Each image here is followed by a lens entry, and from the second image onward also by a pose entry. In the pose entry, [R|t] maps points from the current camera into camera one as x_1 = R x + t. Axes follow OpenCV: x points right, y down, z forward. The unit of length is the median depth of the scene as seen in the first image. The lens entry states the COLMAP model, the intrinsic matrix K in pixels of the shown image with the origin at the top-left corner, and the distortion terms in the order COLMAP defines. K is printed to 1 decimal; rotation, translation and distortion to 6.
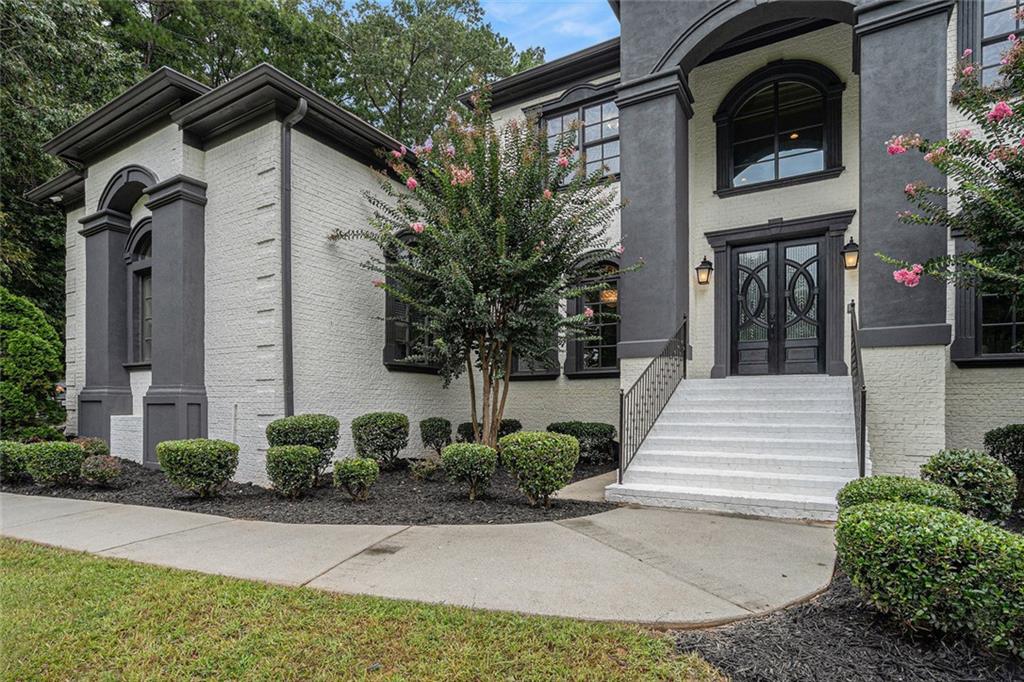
lens RADIAL K [[504.4, 0, 547.9], [0, 504.4, 395.0], [0, 0, 1]] dist [-0.021507, -0.000050]
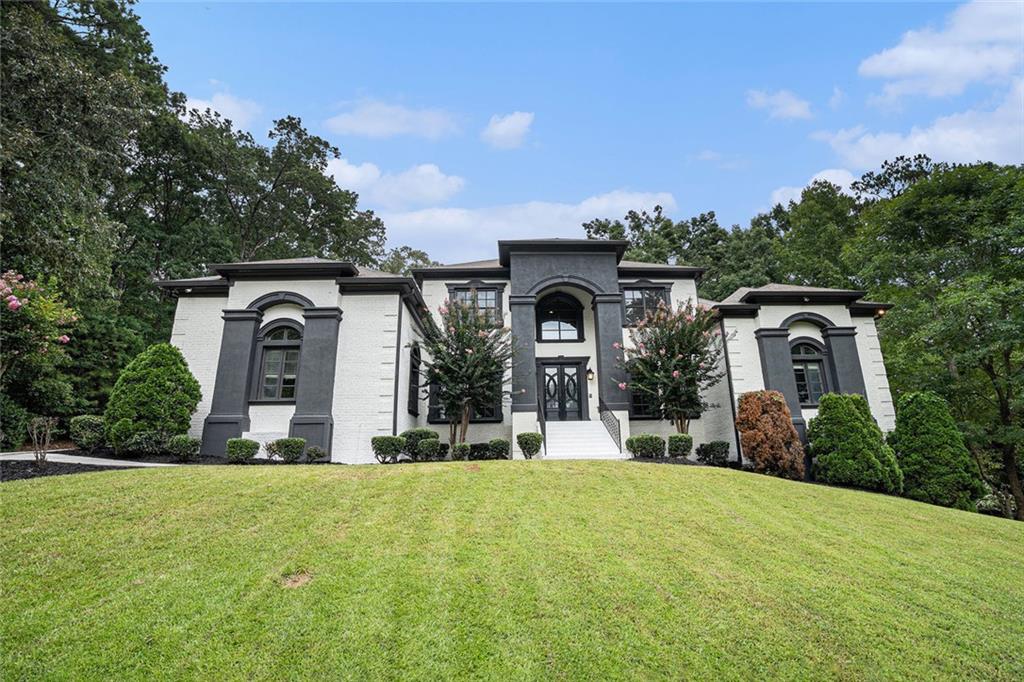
lens RADIAL K [[475.3, 0, 513.7], [0, 475.3, 332.3], [0, 0, 1]] dist [-0.048709, 0.016149]
pose [[0.848192, 0.131162, 0.513193, -0.950352], [0.016746, 0.961733, -0.273477, 0.158910], [-0.529424, 0.240555, 0.813538, -0.769256]]
